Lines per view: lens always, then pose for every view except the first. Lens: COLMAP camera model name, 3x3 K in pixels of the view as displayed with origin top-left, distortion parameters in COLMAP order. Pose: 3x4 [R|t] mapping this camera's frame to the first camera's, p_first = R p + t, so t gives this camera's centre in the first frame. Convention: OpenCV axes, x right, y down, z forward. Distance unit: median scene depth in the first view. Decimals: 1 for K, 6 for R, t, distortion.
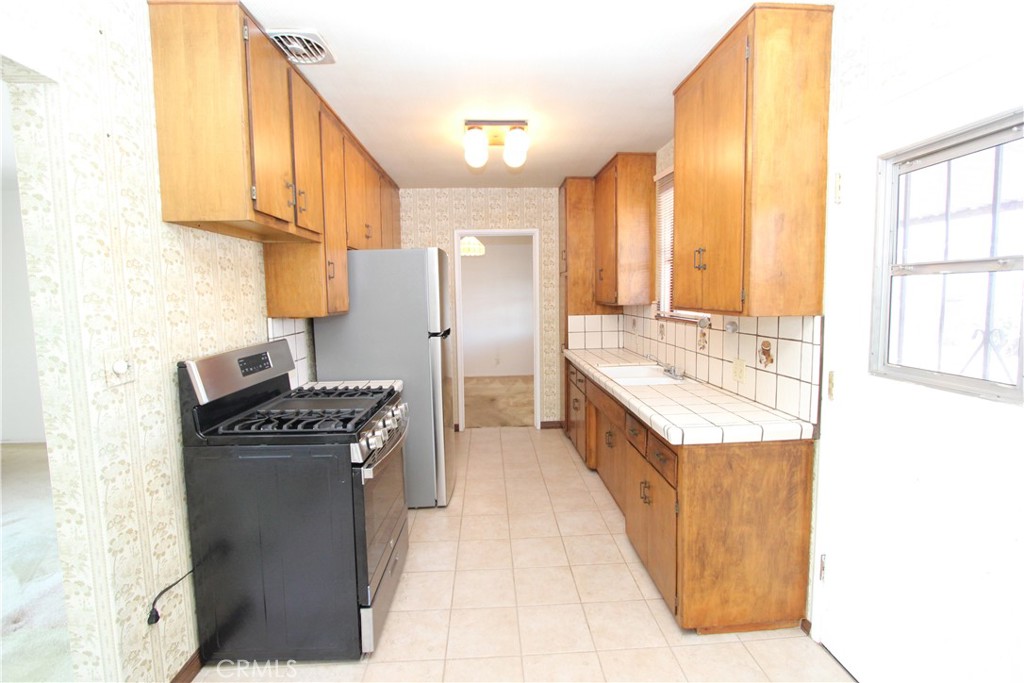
lens RADIAL K [[471.2, 0, 510.9], [0, 471.2, 336.2], [0, 0, 1]] dist [-0.009190, 0.000539]
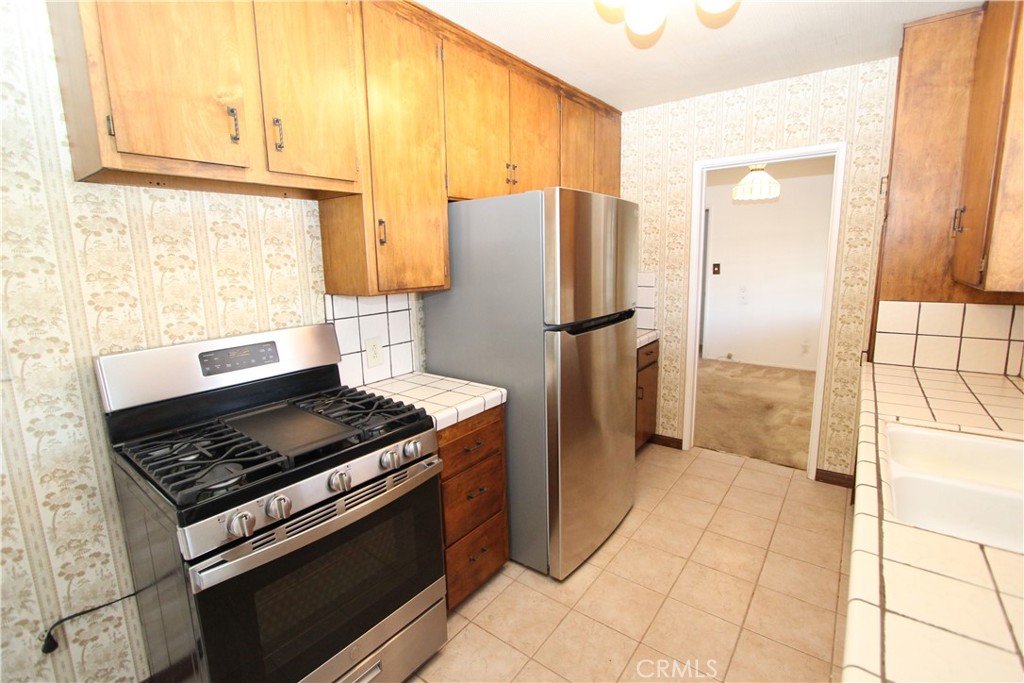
lens RADIAL K [[471.2, 0, 512.1], [0, 471.2, 335.6], [0, 0, 1]] dist [-0.009190, 0.000539]
pose [[0.769244, 0.108177, -0.629731, 0.145888], [-0.050212, 0.992751, 0.109202, -0.043063], [0.636979, -0.052383, 0.769100, 0.338430]]
